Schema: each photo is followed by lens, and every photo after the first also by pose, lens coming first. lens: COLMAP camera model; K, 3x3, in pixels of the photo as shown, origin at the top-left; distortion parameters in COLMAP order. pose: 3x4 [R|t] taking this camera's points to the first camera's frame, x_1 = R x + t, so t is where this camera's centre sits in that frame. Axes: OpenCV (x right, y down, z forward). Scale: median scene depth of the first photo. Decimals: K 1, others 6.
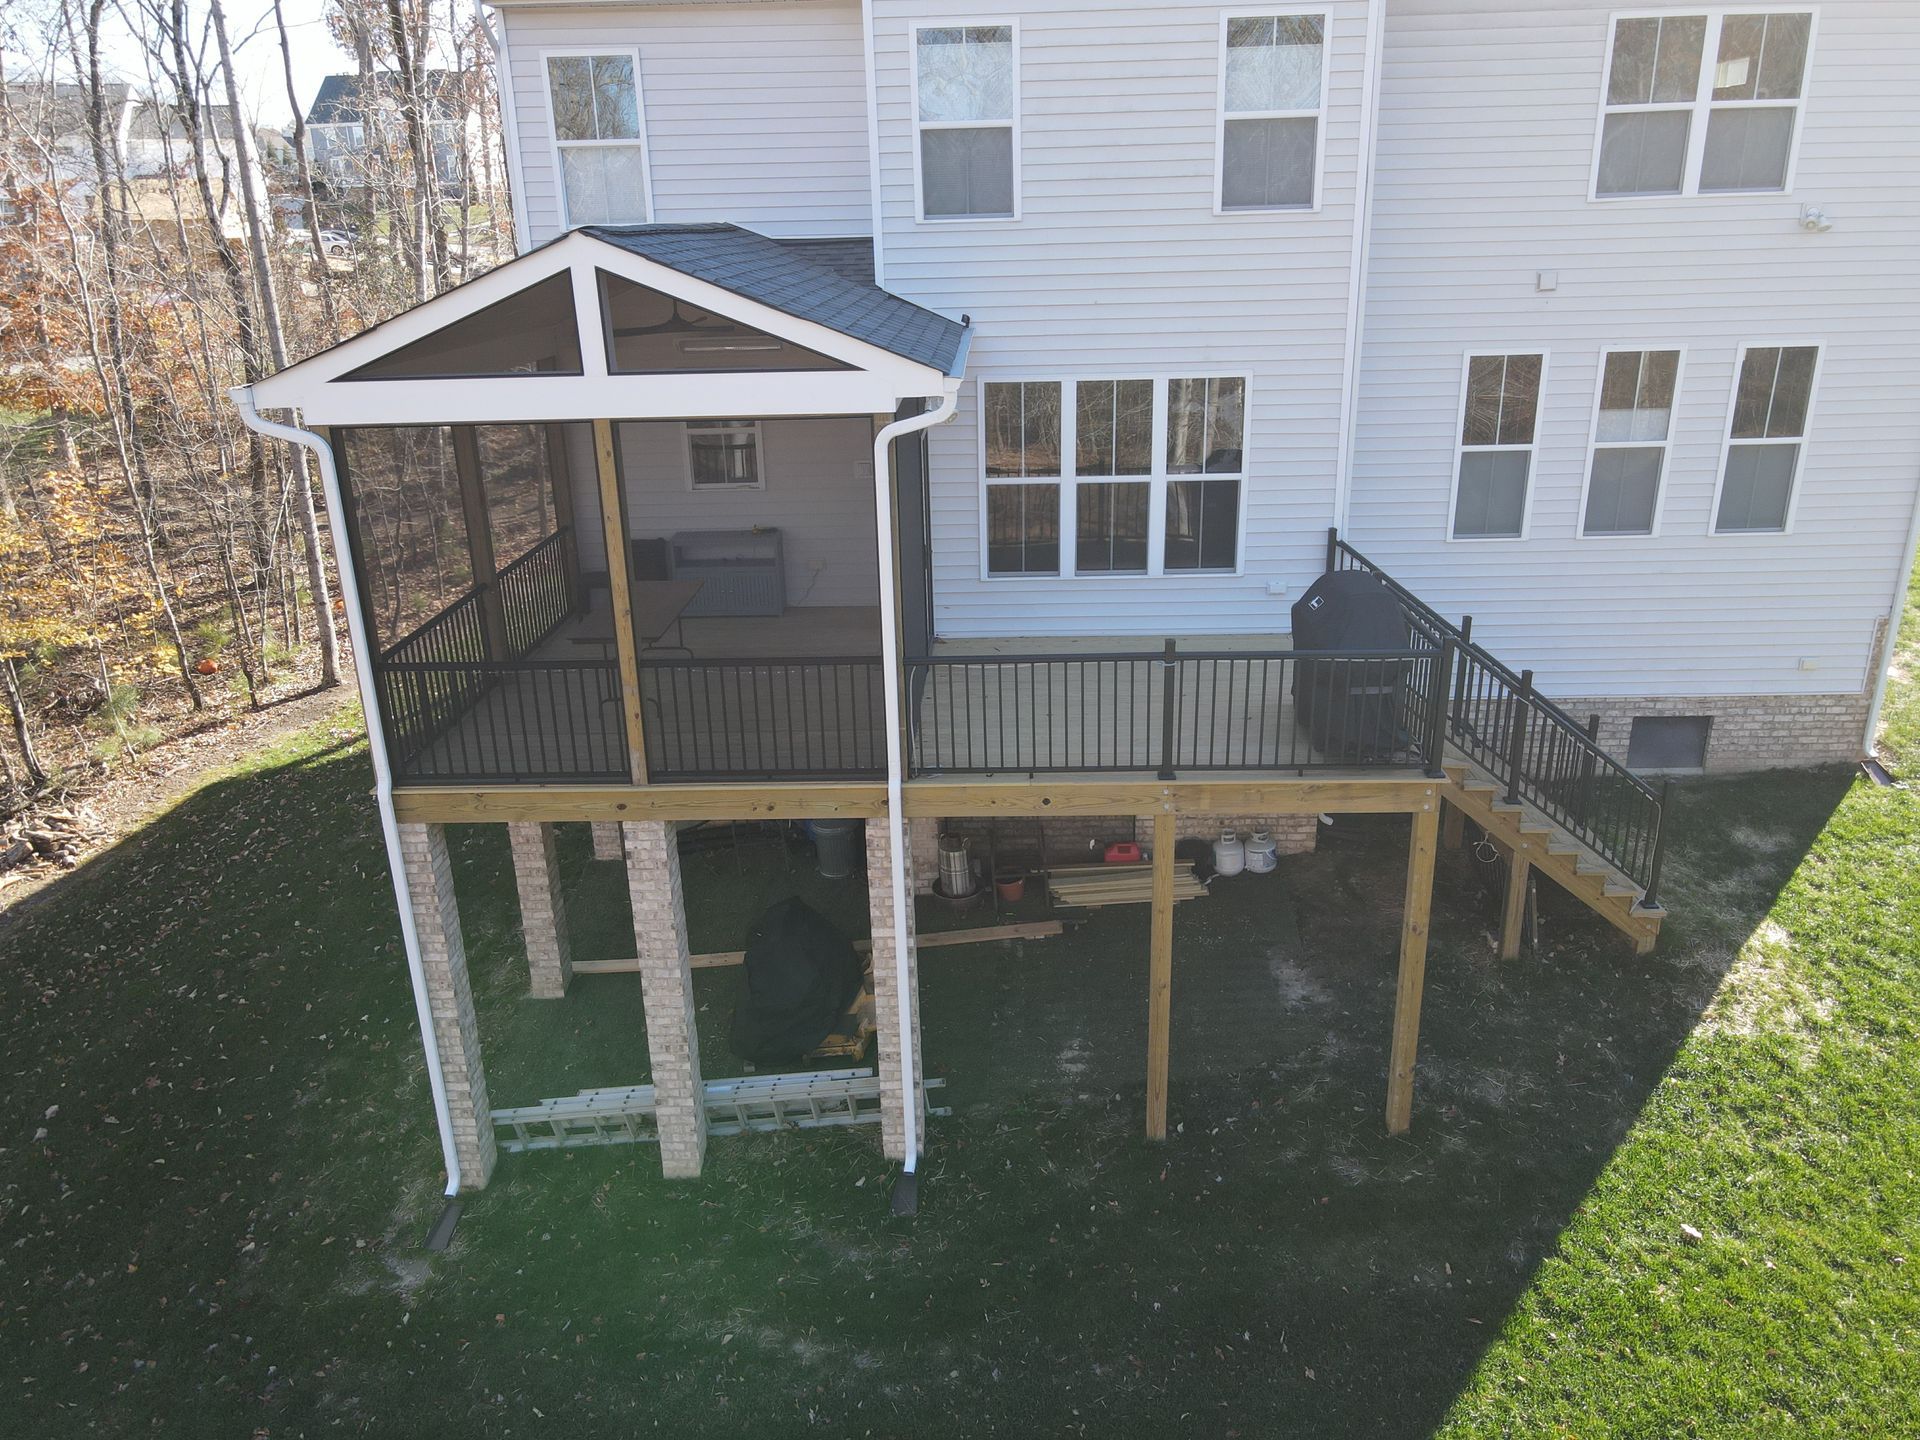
lens RADIAL K [[1420.1, 0, 955.0], [0, 1420.1, 726.2], [0, 0, 1]] dist [-0.012208, 0.034524]
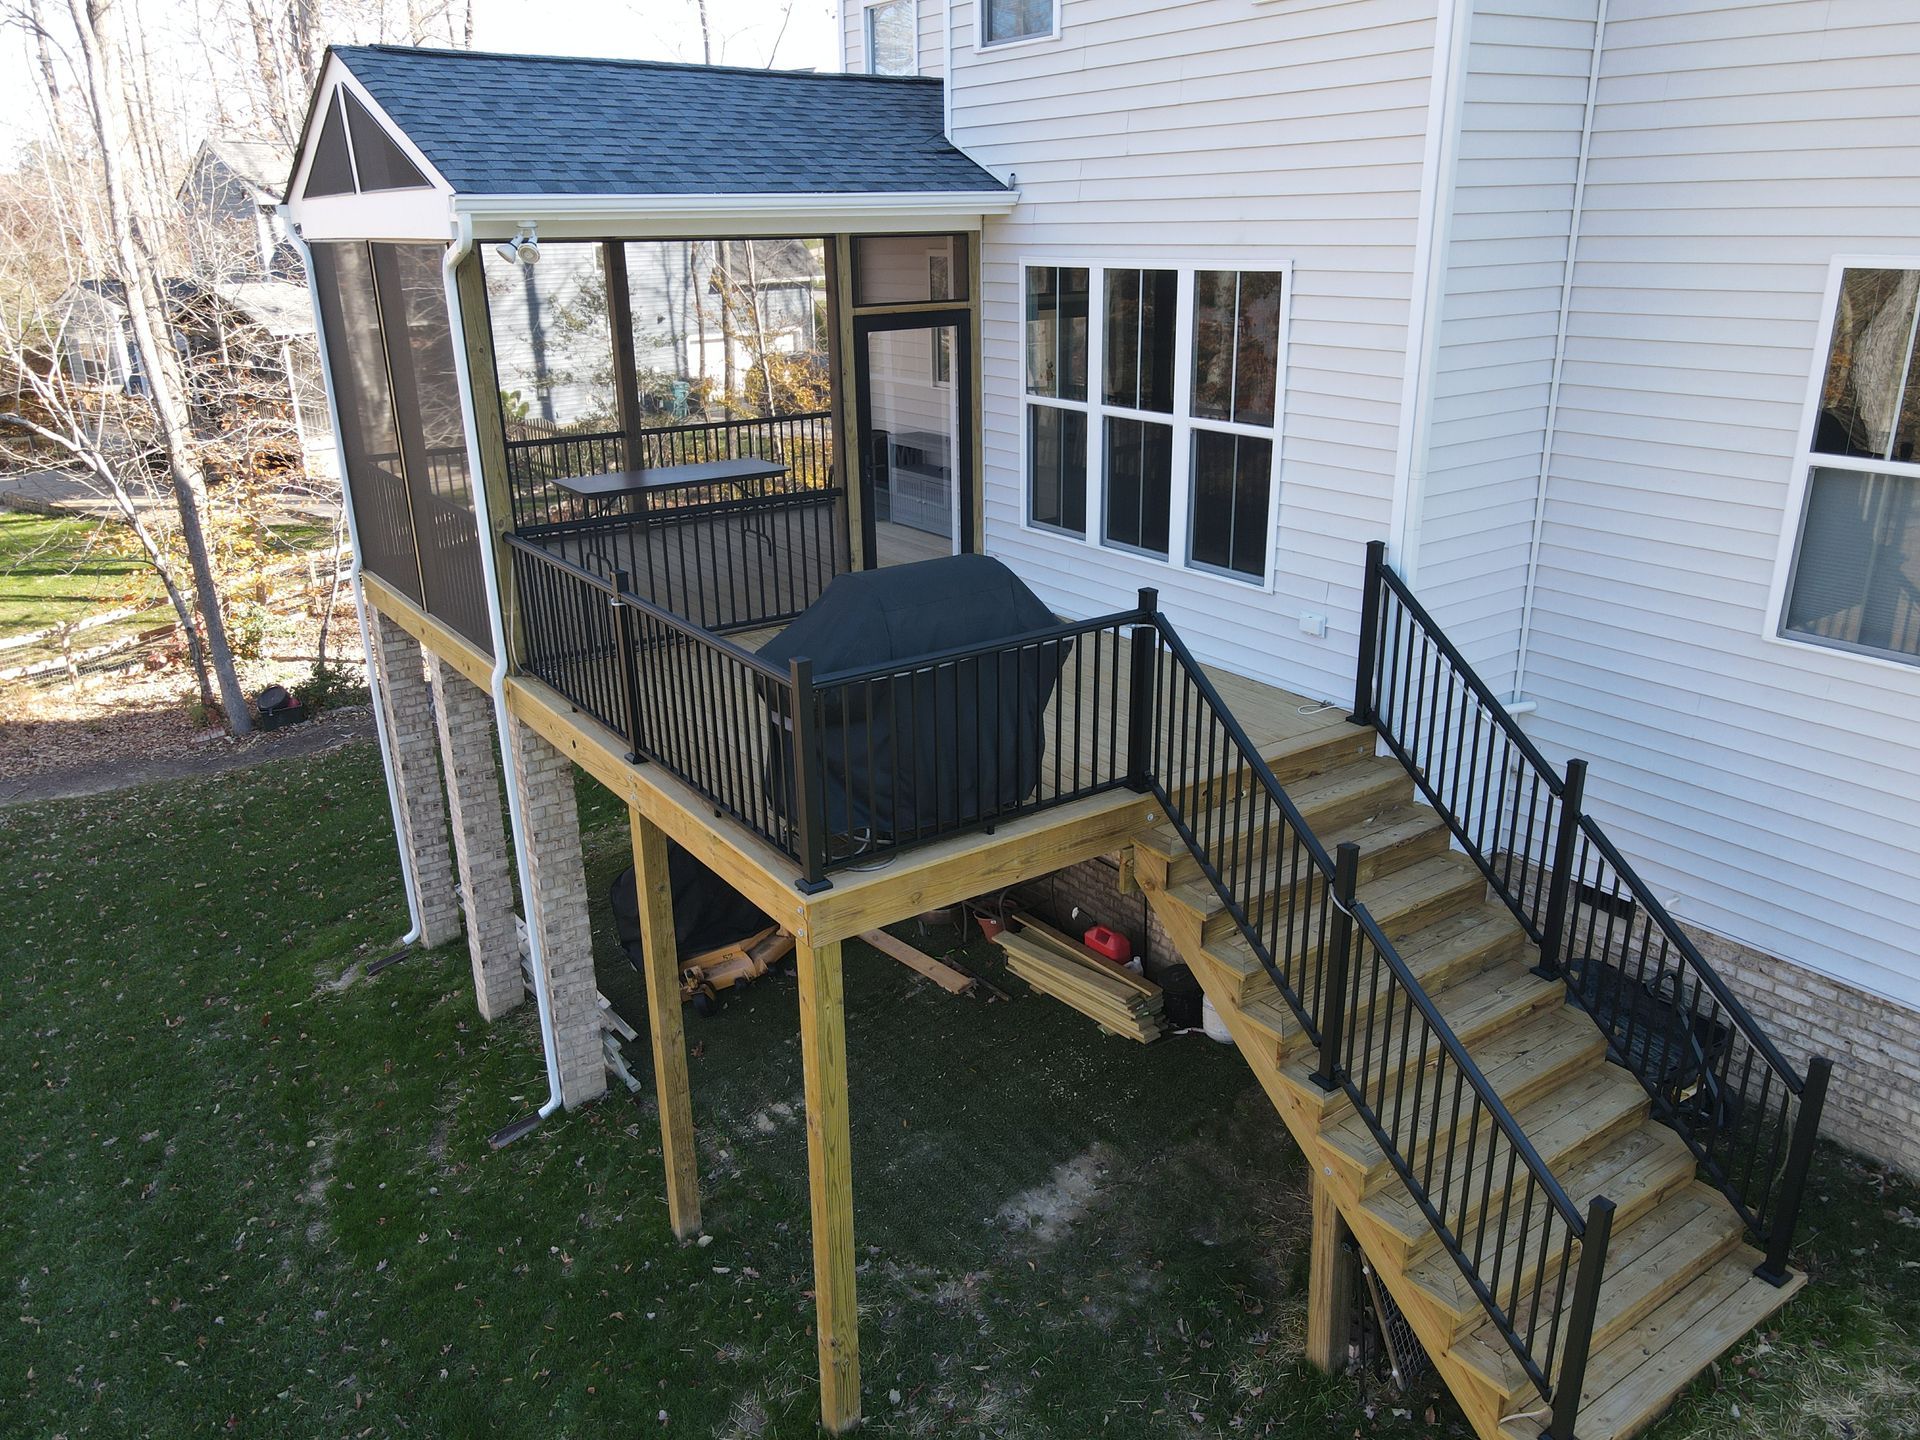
lens RADIAL K [[1397.3, 0, 949.0], [0, 1397.3, 723.2], [0, 0, 1]] dist [0.007709, 0.002441]
pose [[0.598836, 0.282299, -0.749468, 0.631133], [-0.273374, 0.951661, 0.140029, -0.103268], [0.752769, 0.121031, 0.647062, 0.516669]]
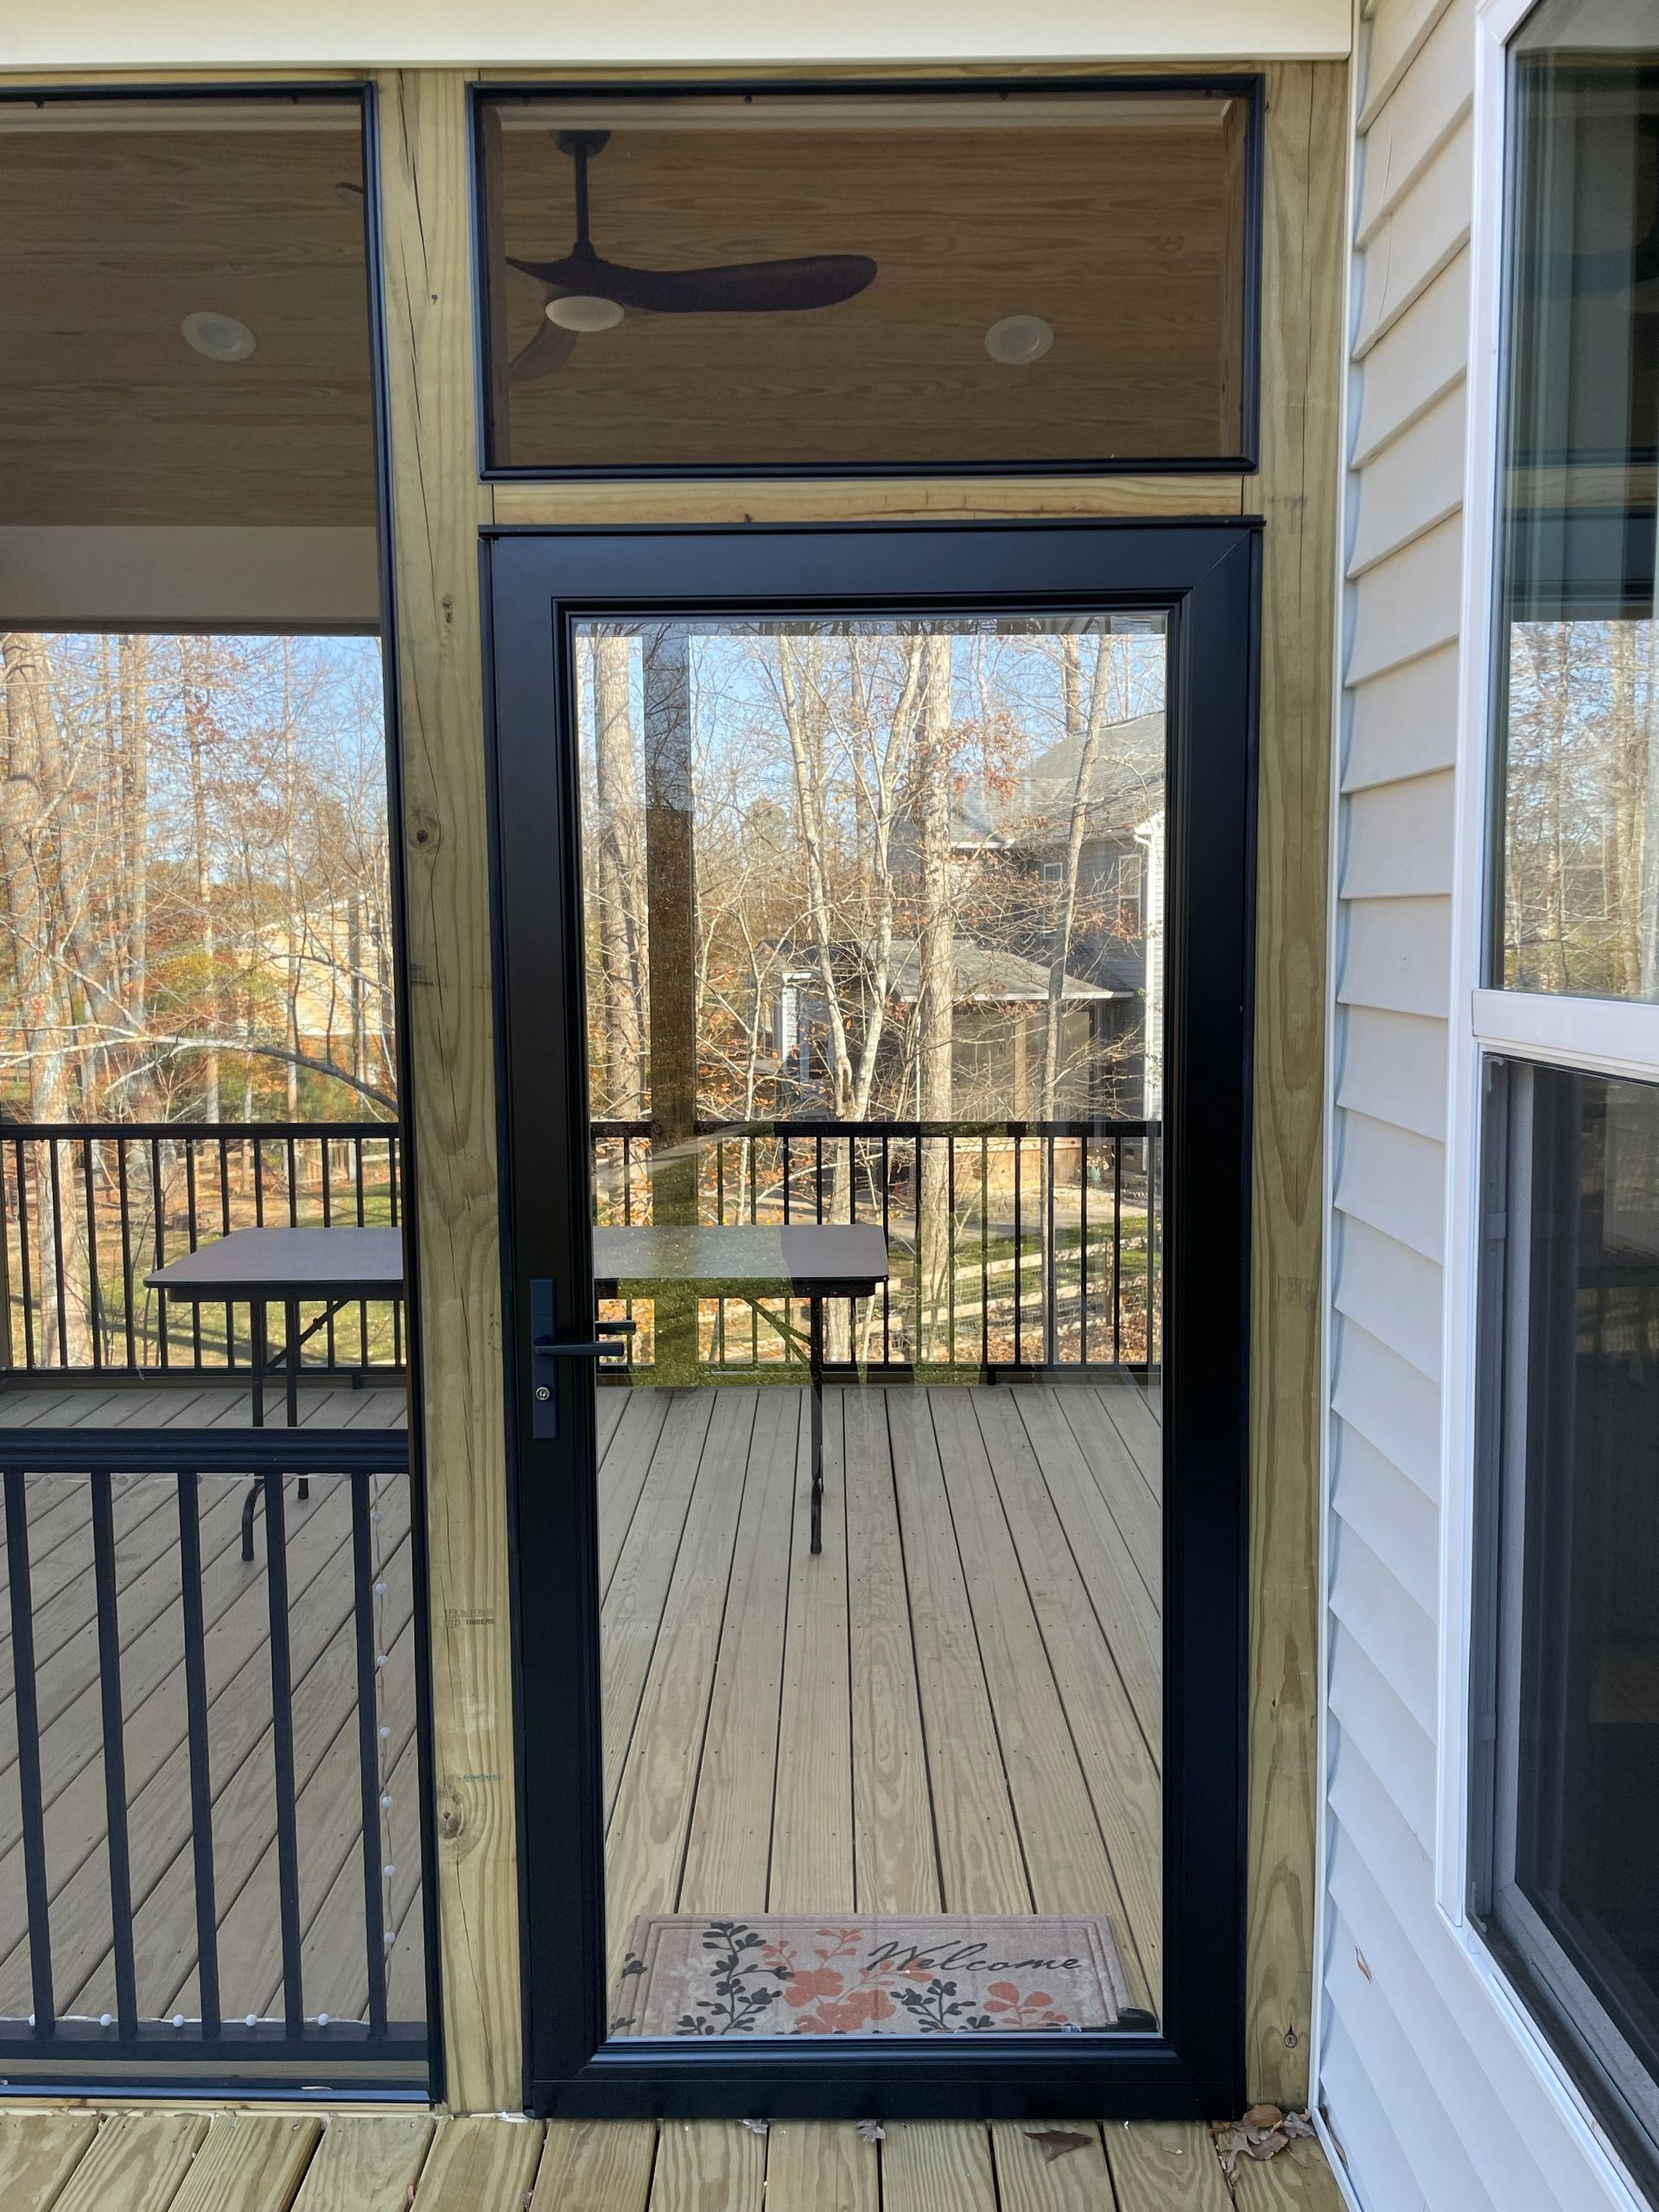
lens RADIAL K [[1755.3, 0, 840.9], [0, 1755.3, 1102.5], [0, 0, 1]] dist [0.090310, -0.110895]
pose [[0.034907, 0.119827, -0.992181, 0.156972], [-0.338894, 0.935383, 0.101045, -0.168665], [0.940177, 0.332717, 0.073260, 0.975922]]
